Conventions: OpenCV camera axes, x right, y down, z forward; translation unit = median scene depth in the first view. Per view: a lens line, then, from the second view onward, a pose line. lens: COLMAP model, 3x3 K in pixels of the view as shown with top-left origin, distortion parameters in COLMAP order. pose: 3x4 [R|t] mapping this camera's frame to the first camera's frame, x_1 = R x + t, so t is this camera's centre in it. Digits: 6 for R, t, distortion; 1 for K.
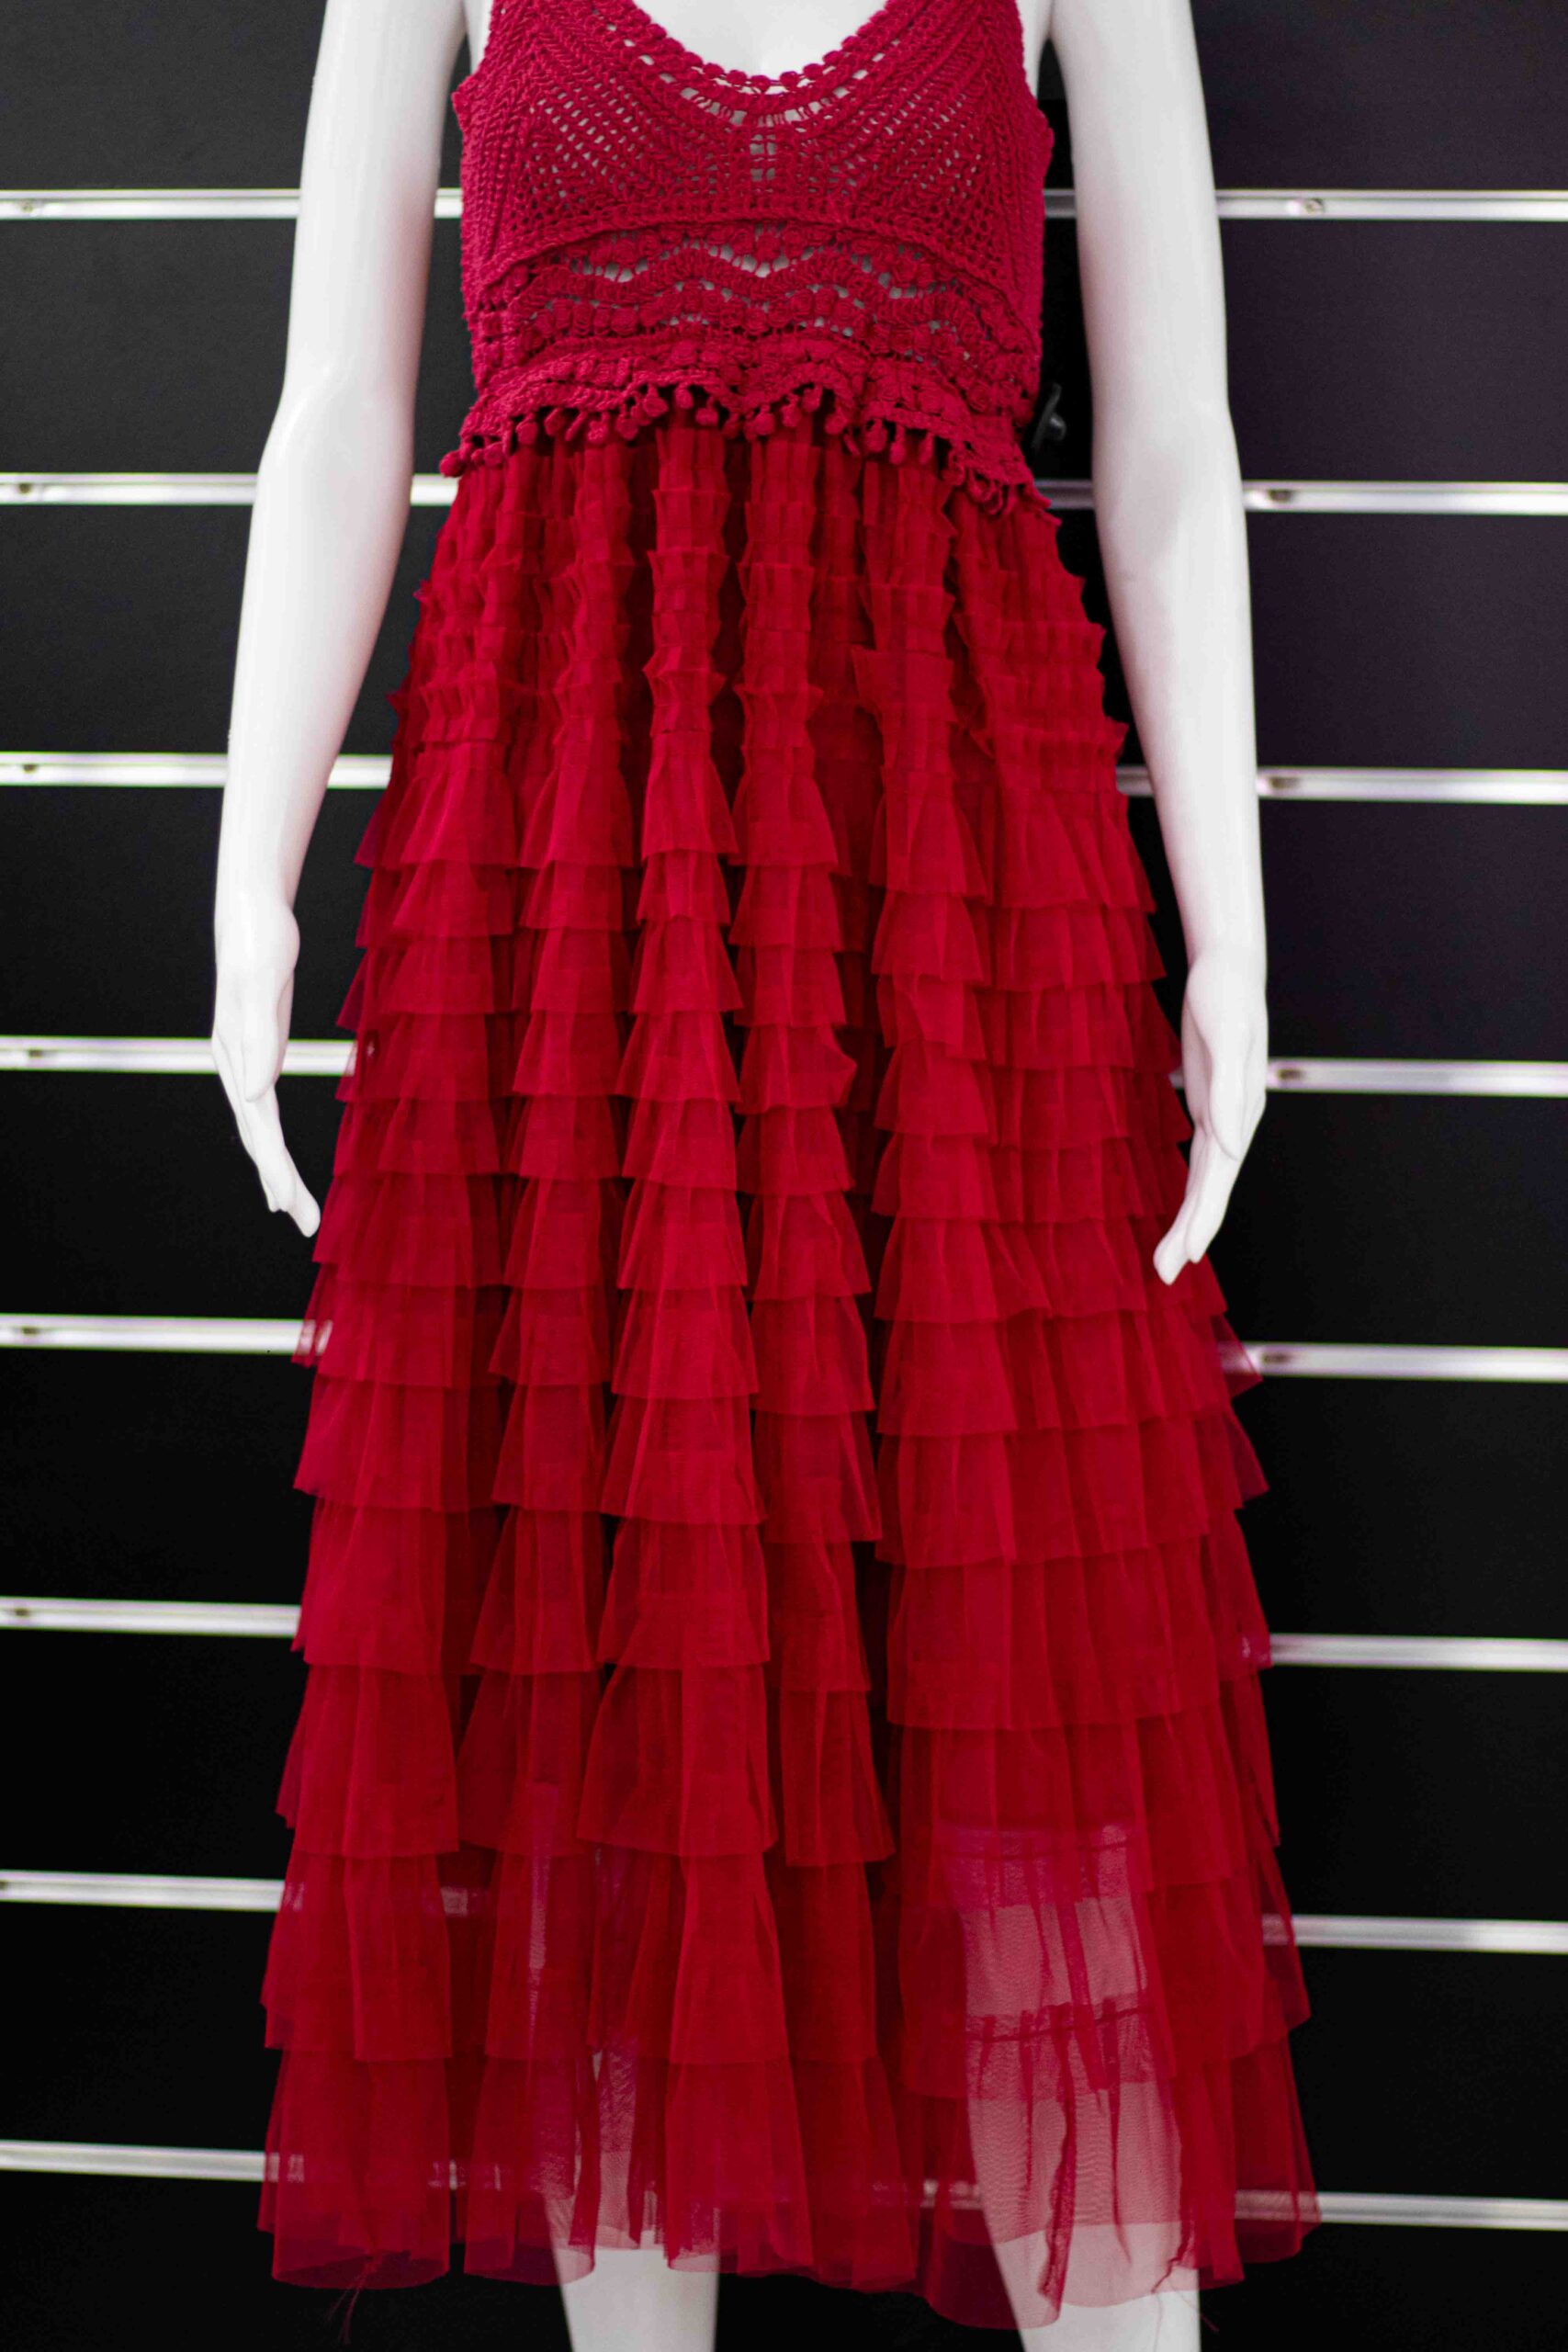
lens RADIAL K [[5645.9, 0, 784.0], [0, 5645.9, 1176.0], [0, 0, 1]] dist [-0.122939, 0.212010]
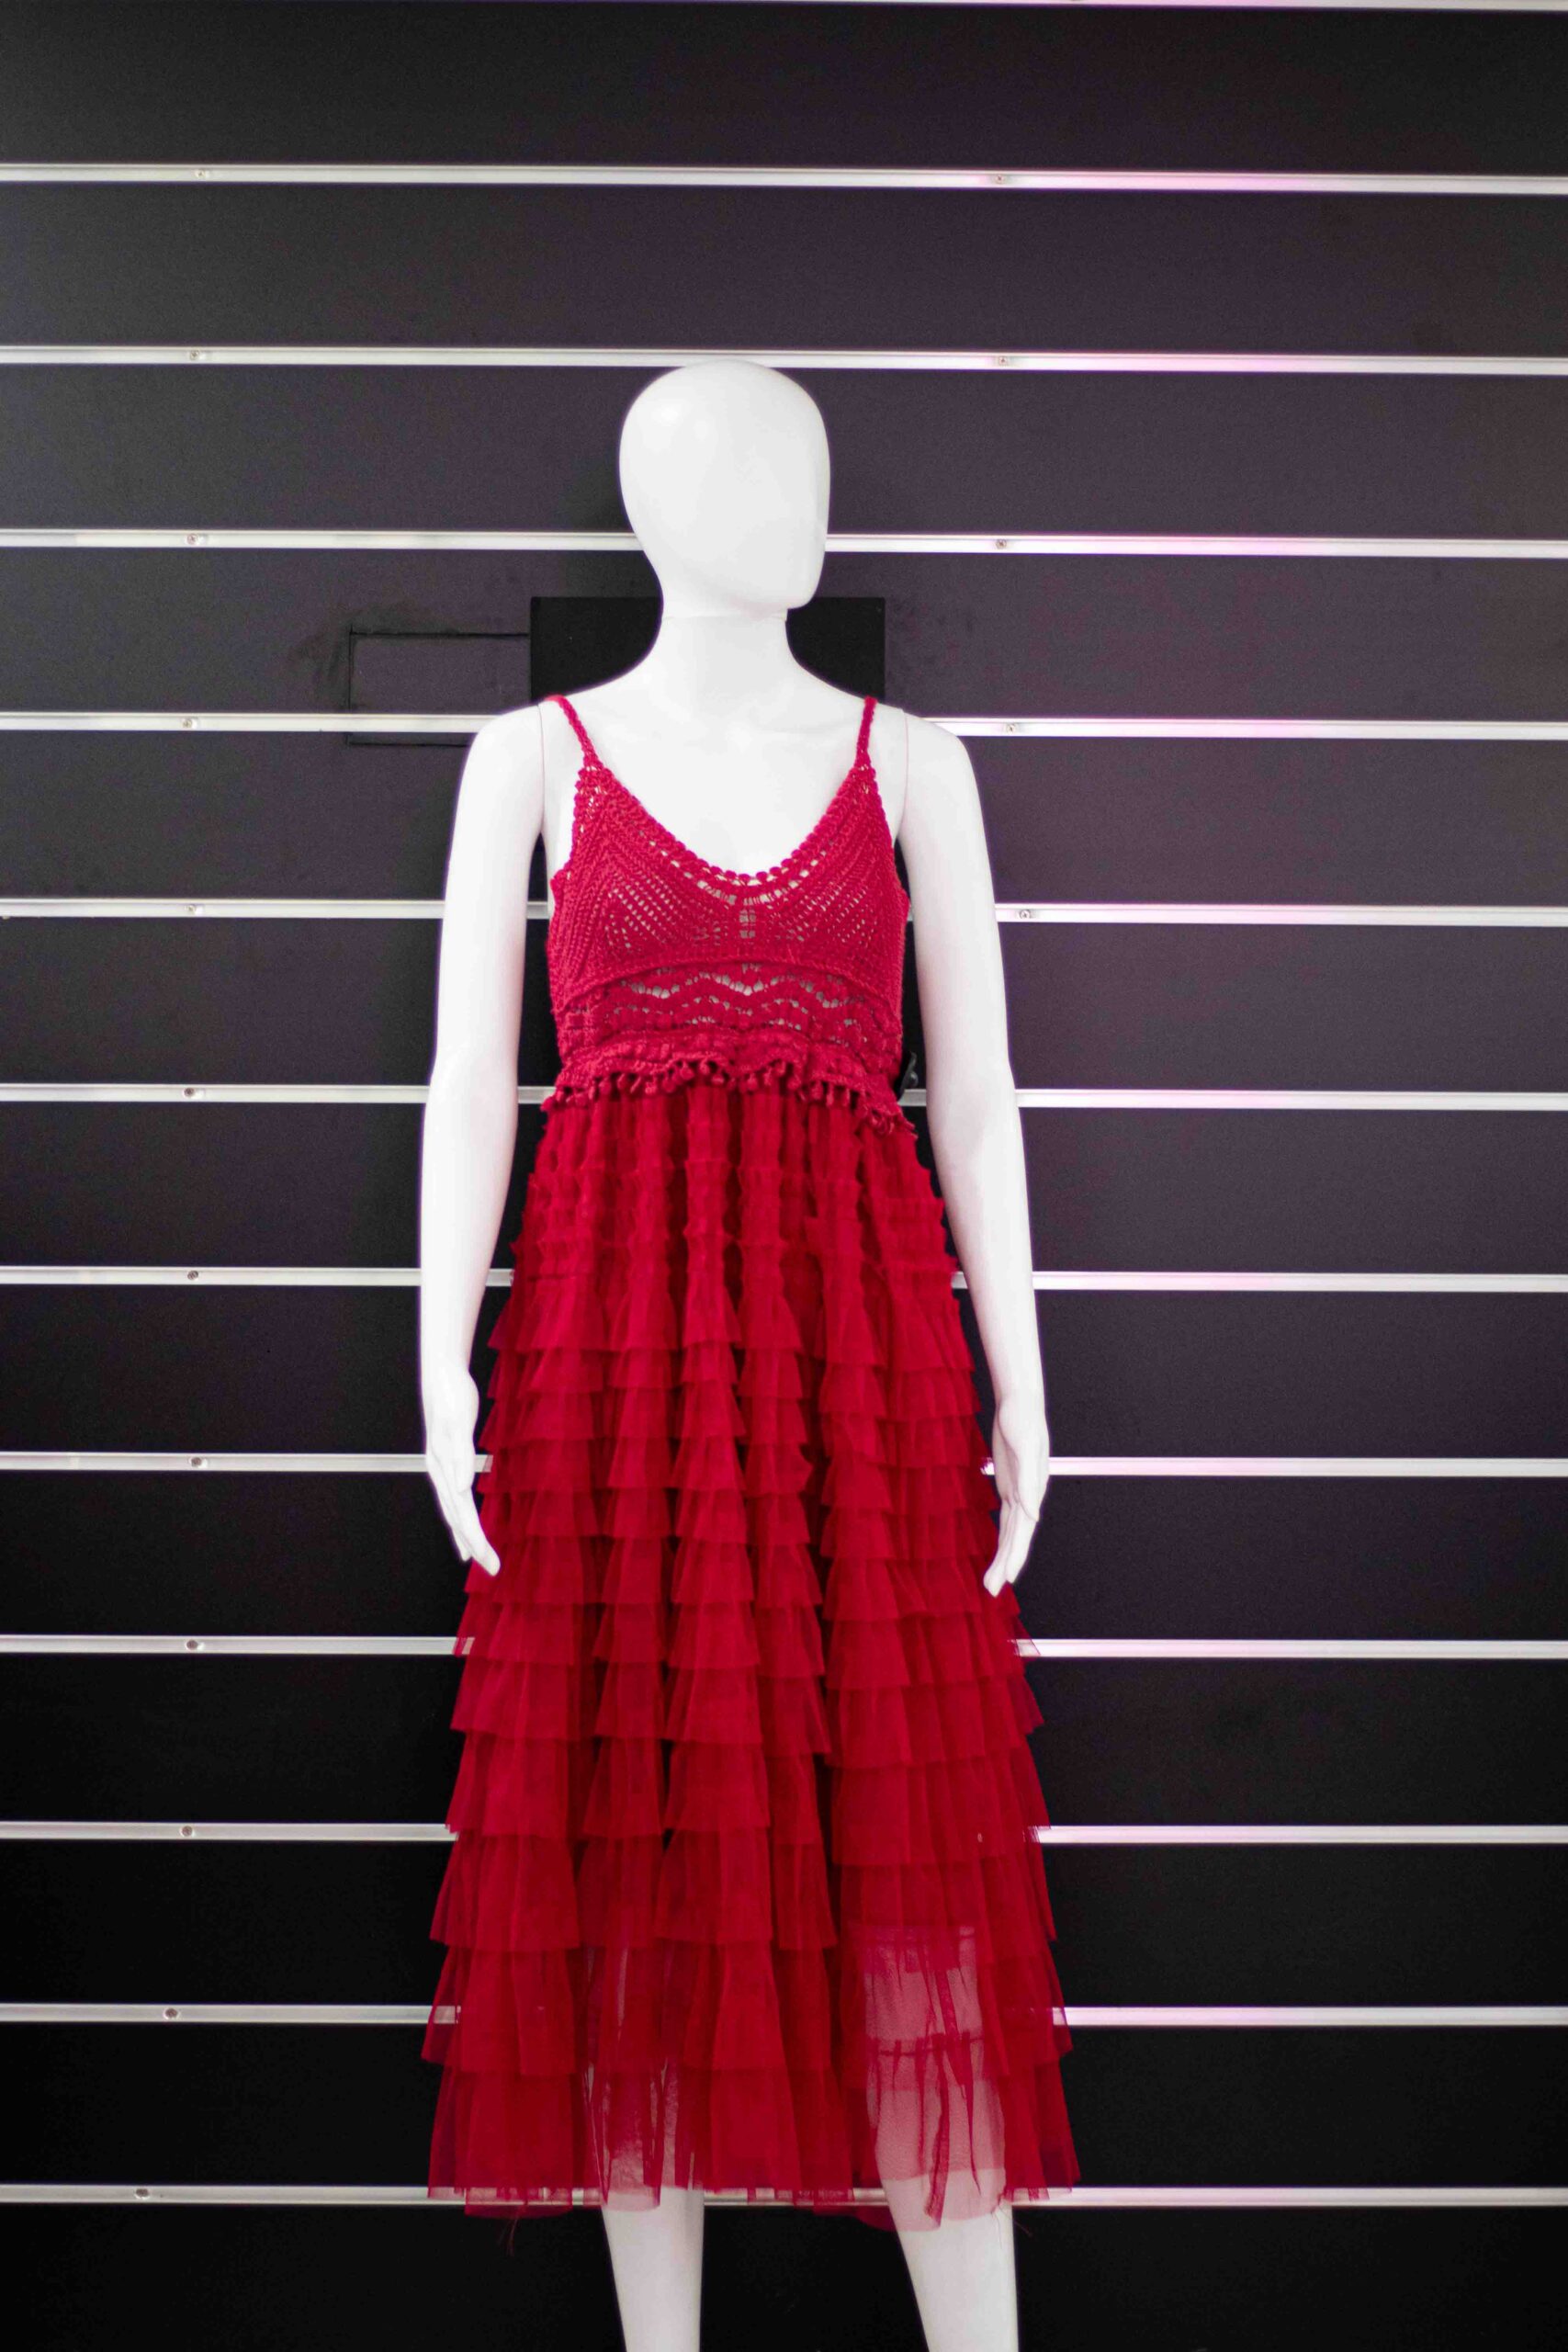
lens RADIAL K [[5538.3, 0, 784.0], [0, 5538.3, 1176.0], [0, 0, 1]] dist [-0.112311, 0.050164]
pose [[0.991940, -0.007287, 0.126497, -0.200915], [0.015470, 0.997841, -0.063827, -0.001303], [-0.125759, 0.065269, 0.989911, -0.621241]]
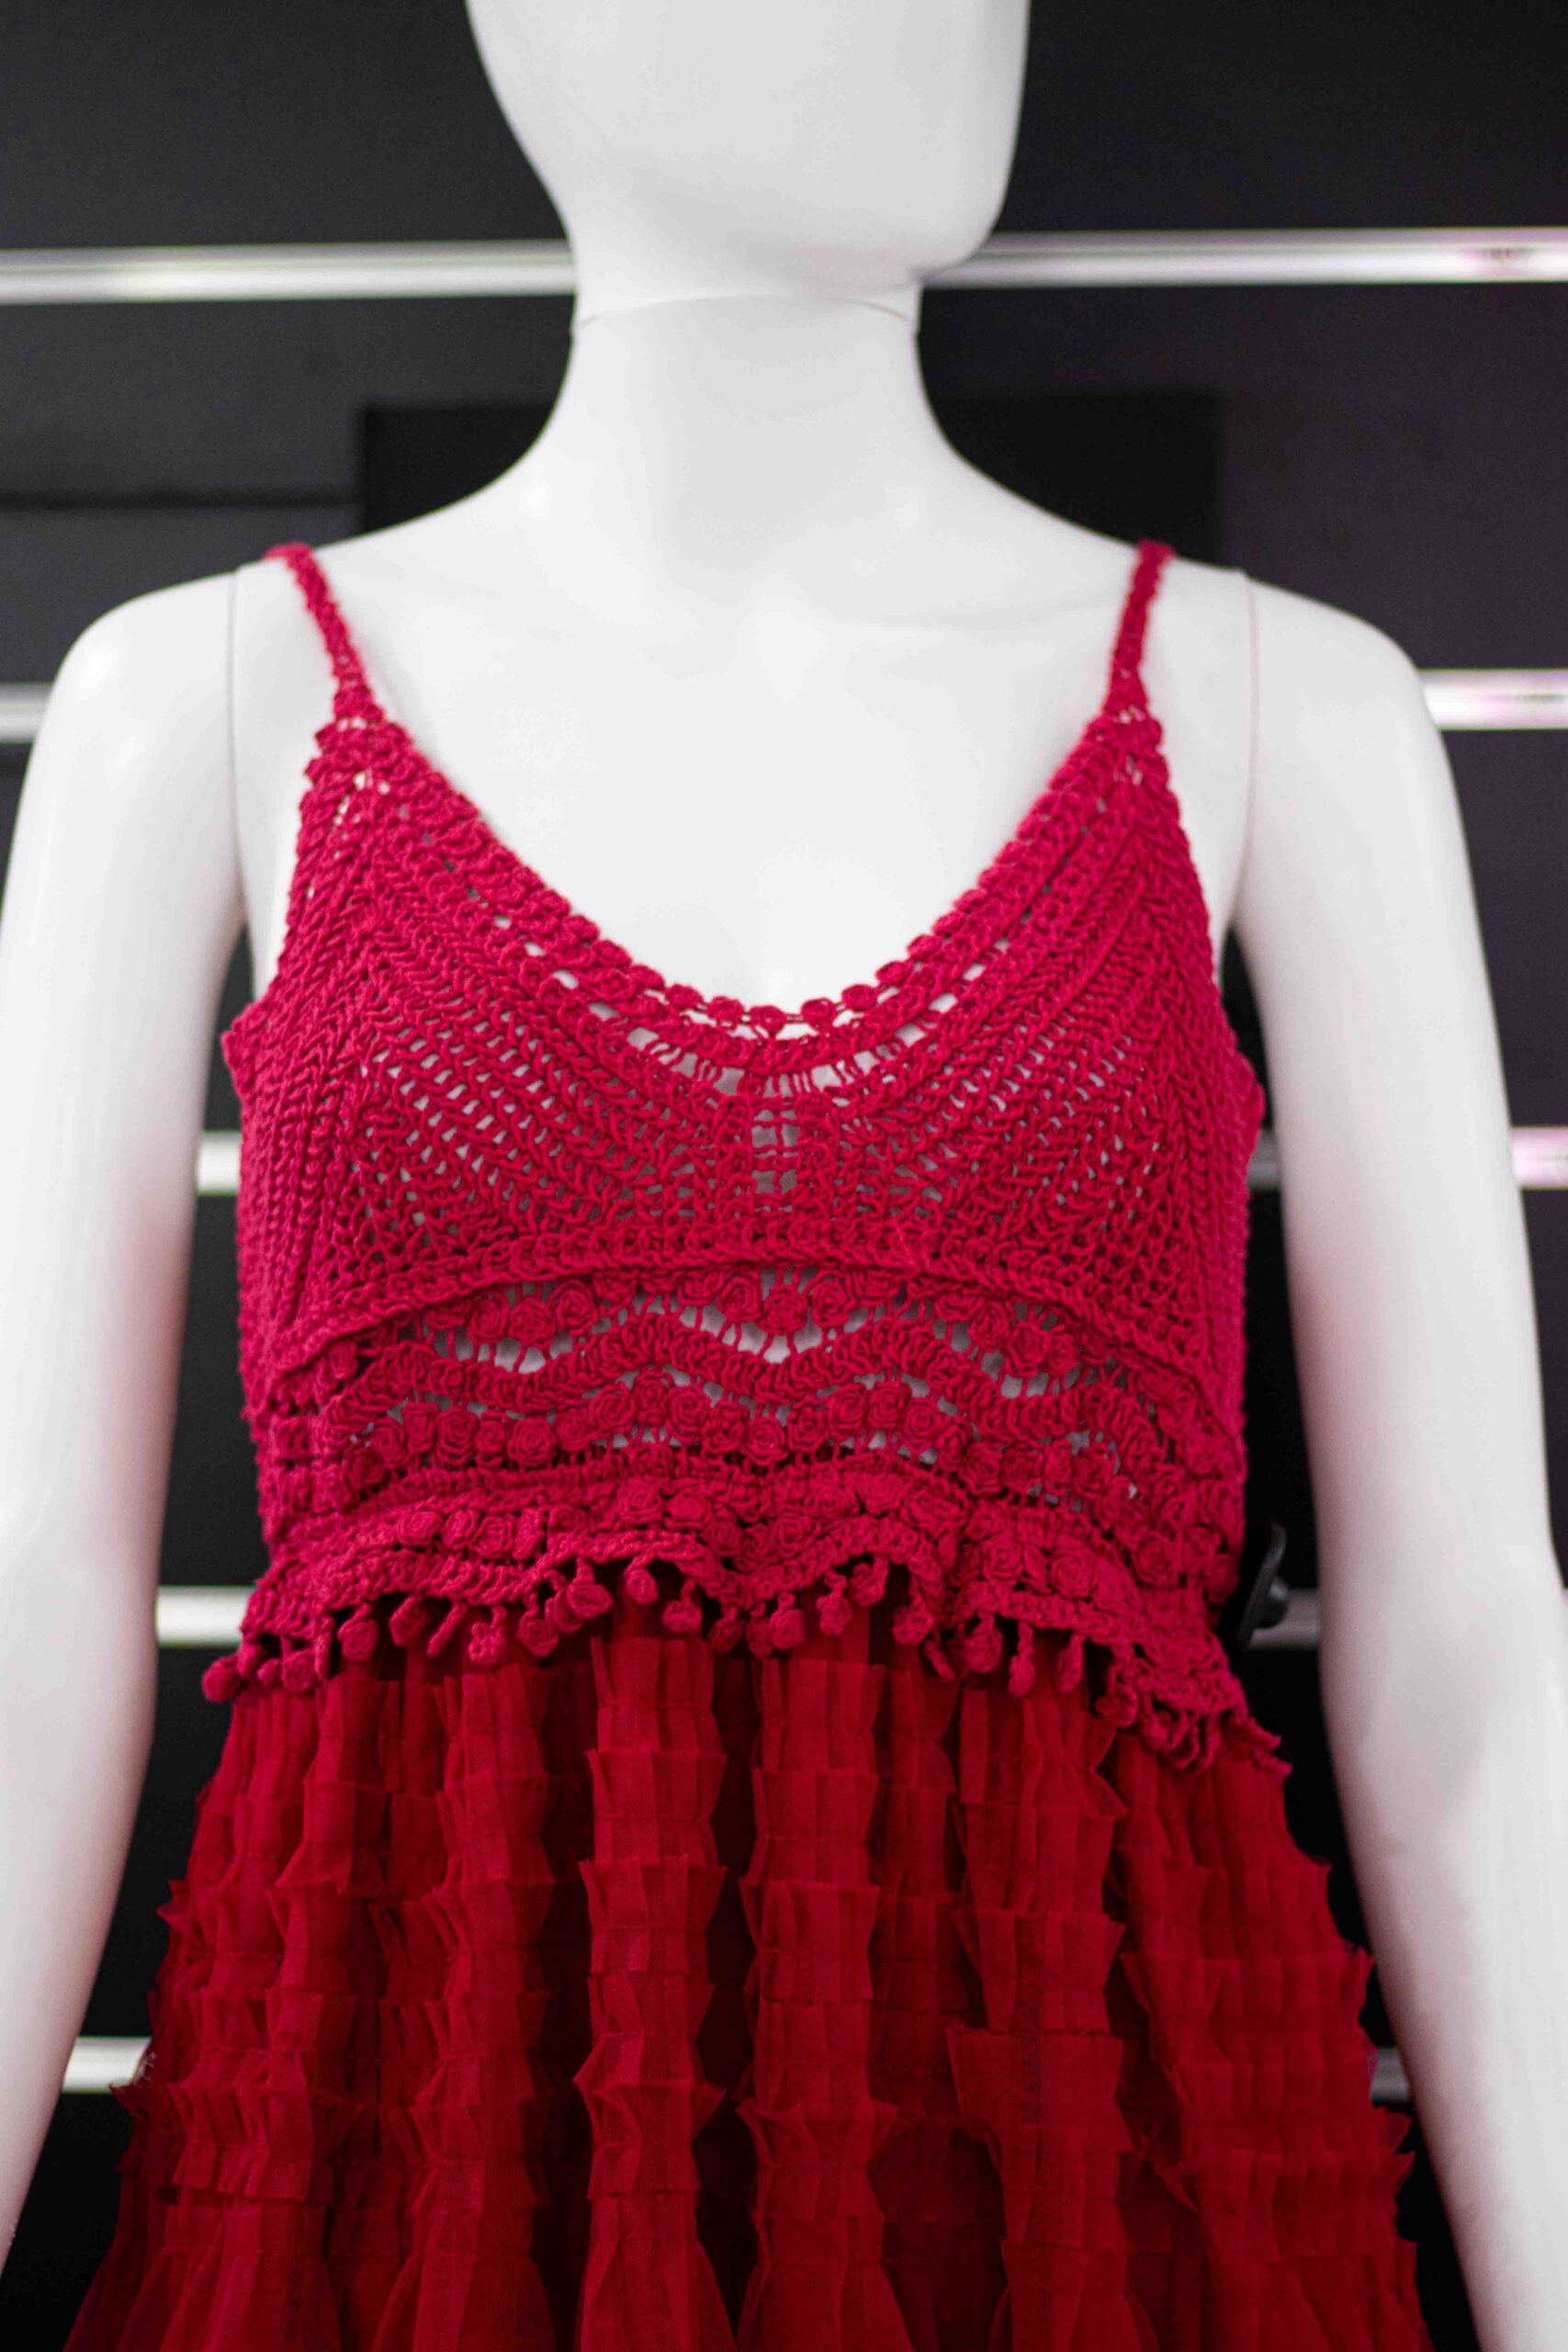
lens RADIAL K [[5538.3, 0, 784.0], [0, 5538.3, 1176.0], [0, 0, 1]] dist [-0.112311, 0.050164]
pose [[0.999042, -0.008719, 0.042891, -0.026617], [0.014285, 0.991251, -0.131214, -0.105452], [-0.041371, 0.131701, 0.990426, 0.449036]]
